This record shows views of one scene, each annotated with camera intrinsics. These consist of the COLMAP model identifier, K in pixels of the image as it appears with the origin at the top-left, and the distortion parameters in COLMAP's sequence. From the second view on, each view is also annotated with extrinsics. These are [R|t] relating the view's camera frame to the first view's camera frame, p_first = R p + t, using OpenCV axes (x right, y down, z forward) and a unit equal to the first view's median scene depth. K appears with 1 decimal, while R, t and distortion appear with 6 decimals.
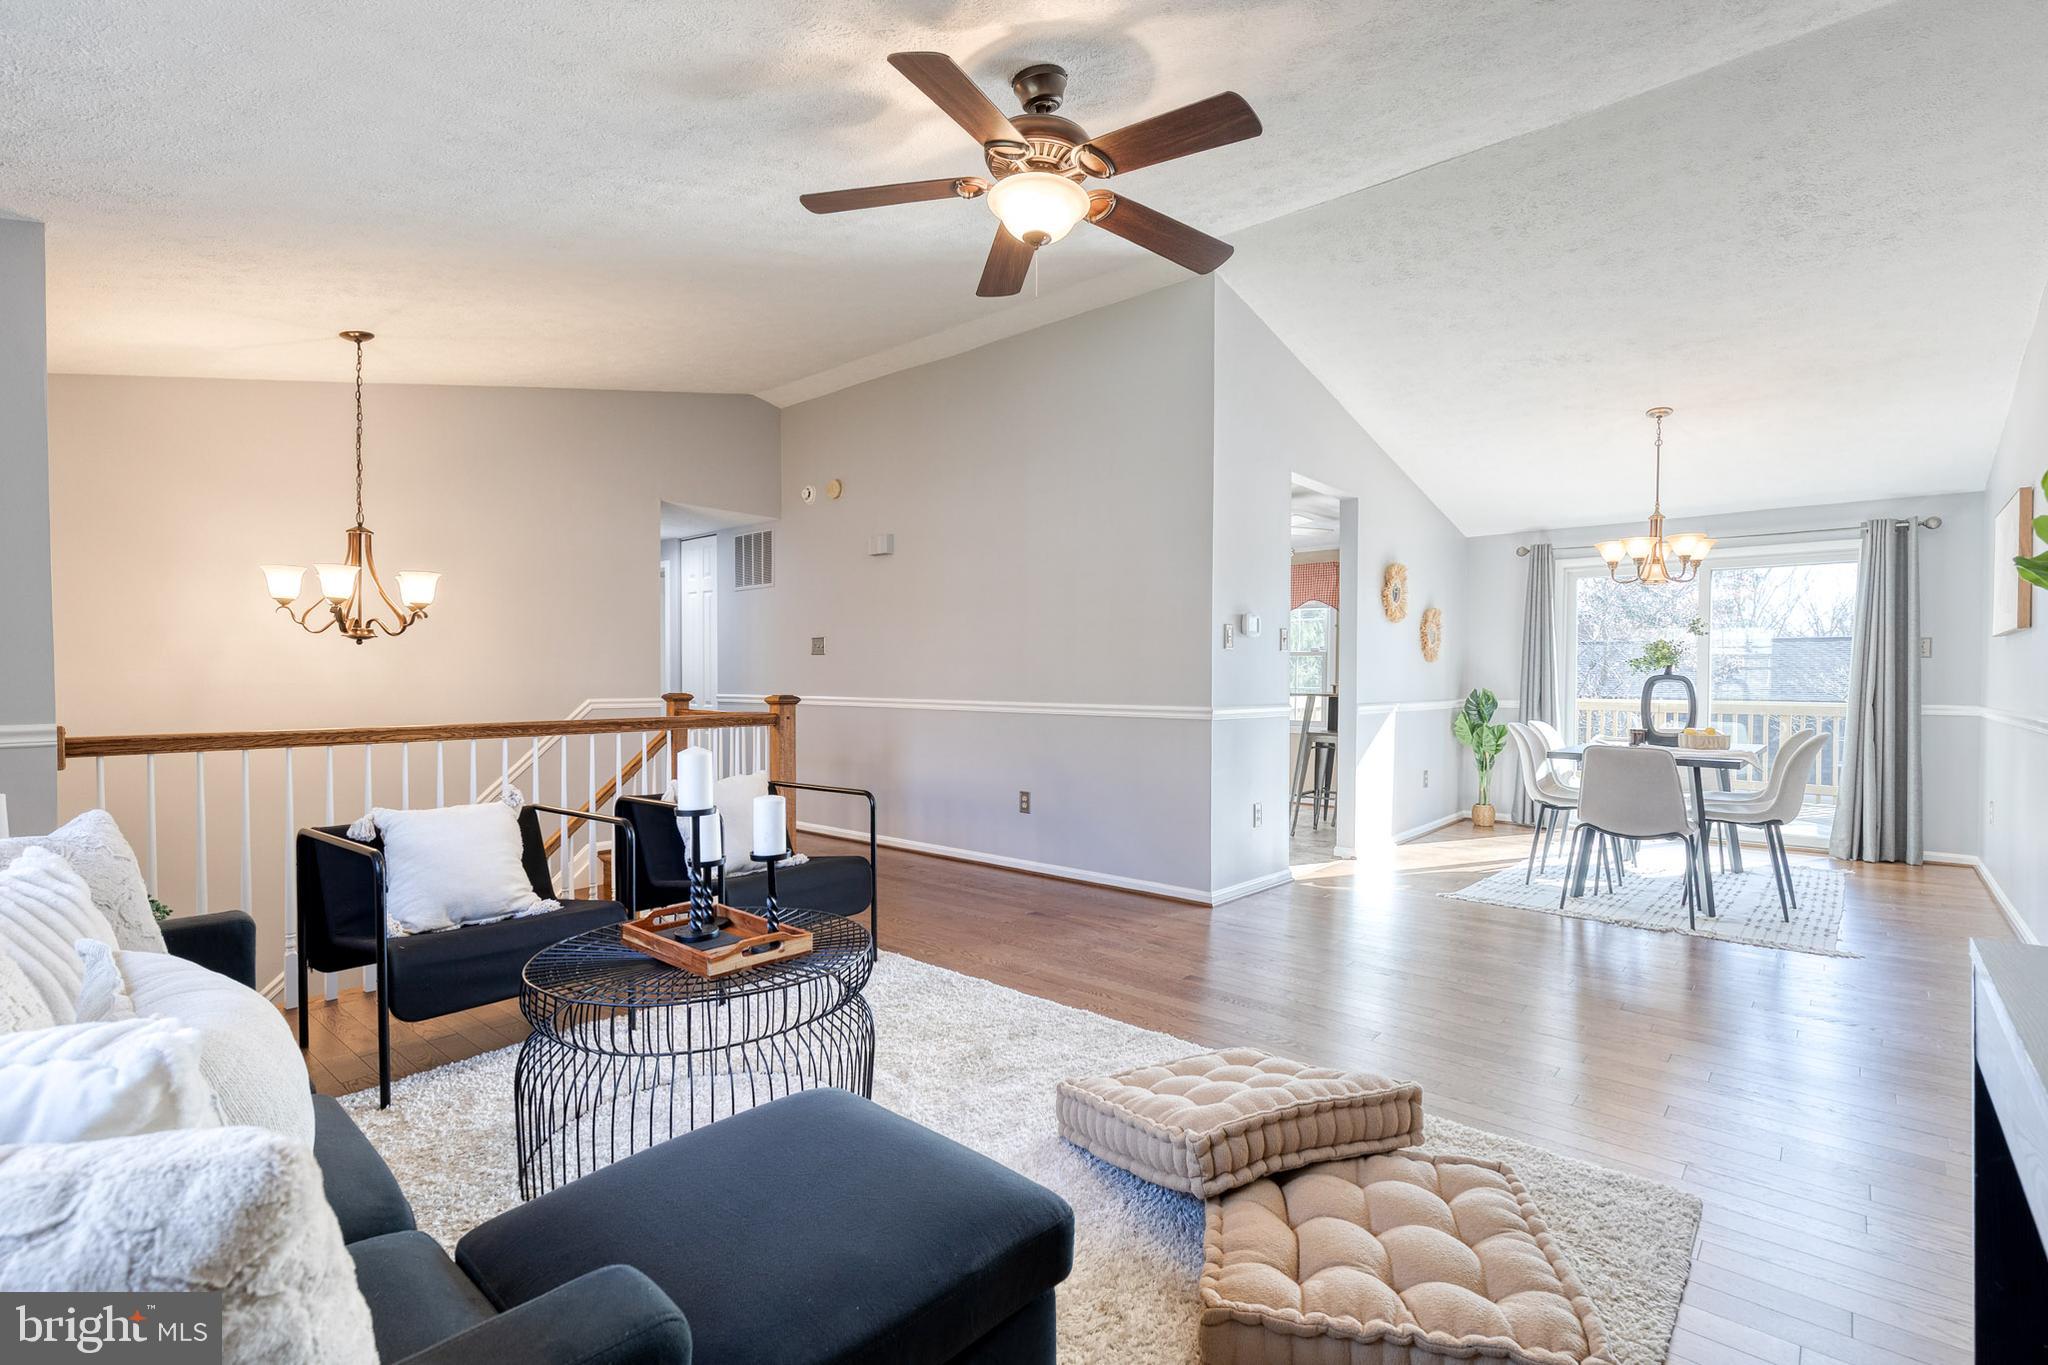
lens RADIAL K [[945.8, 0, 1030.1], [0, 945.8, 688.1], [0, 0, 1]] dist [-0.001516, -0.000298]
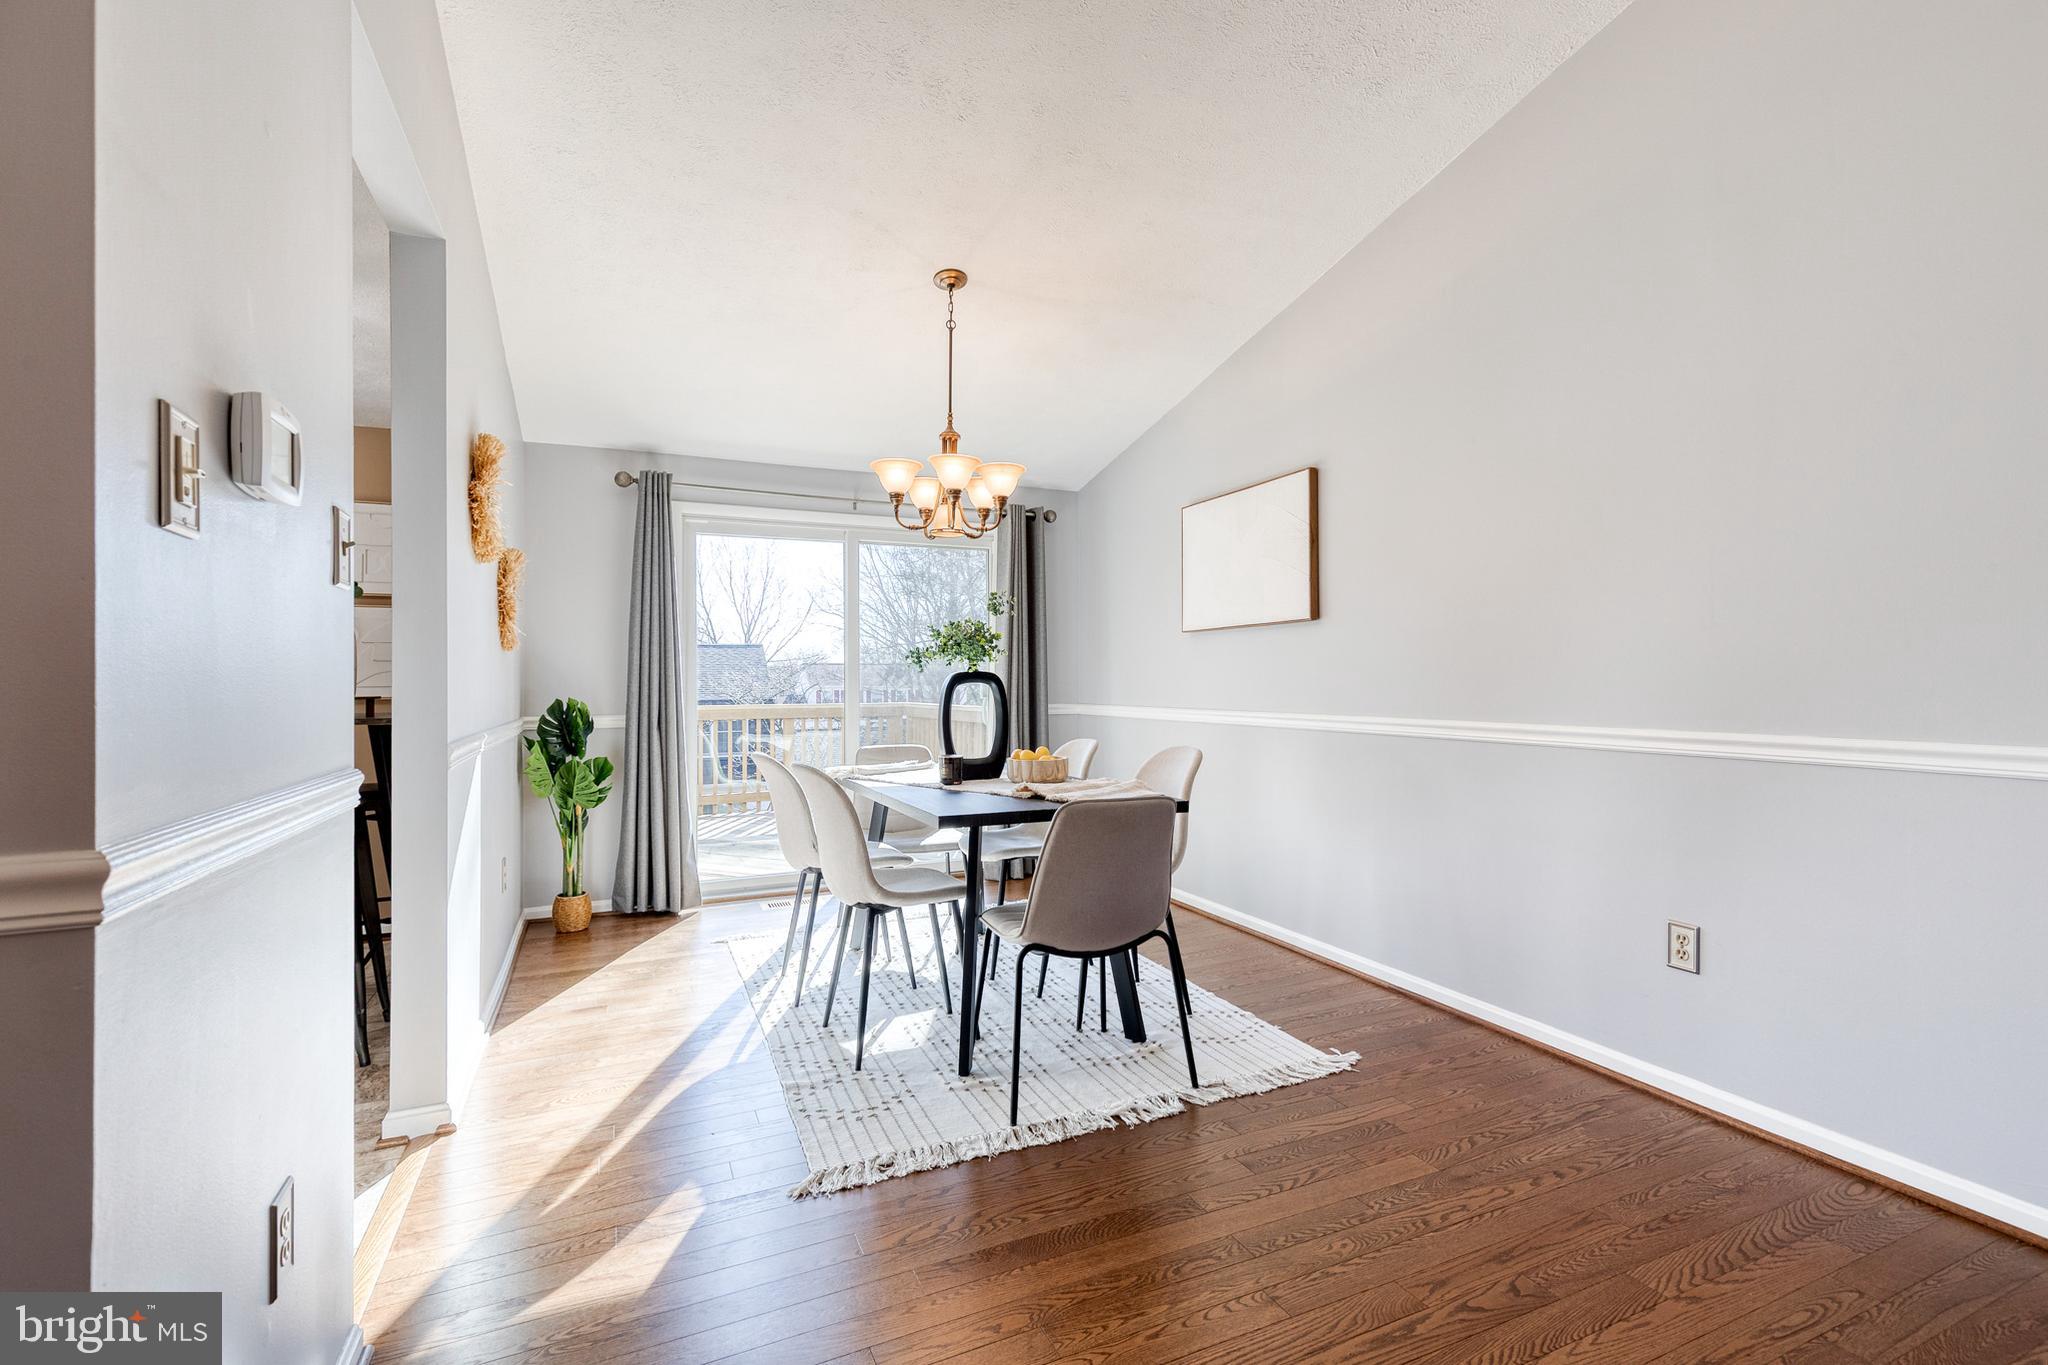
lens RADIAL K [[926.3, 0, 1047.2], [0, 926.3, 671.4], [0, 0, 1]] dist [0.004057, -0.001095]
pose [[0.403589, 0.002265, 0.914938, 0.084445], [0.017885, 0.999786, -0.010364, -0.006013], [-0.914766, 0.020546, 0.403462, 0.609106]]
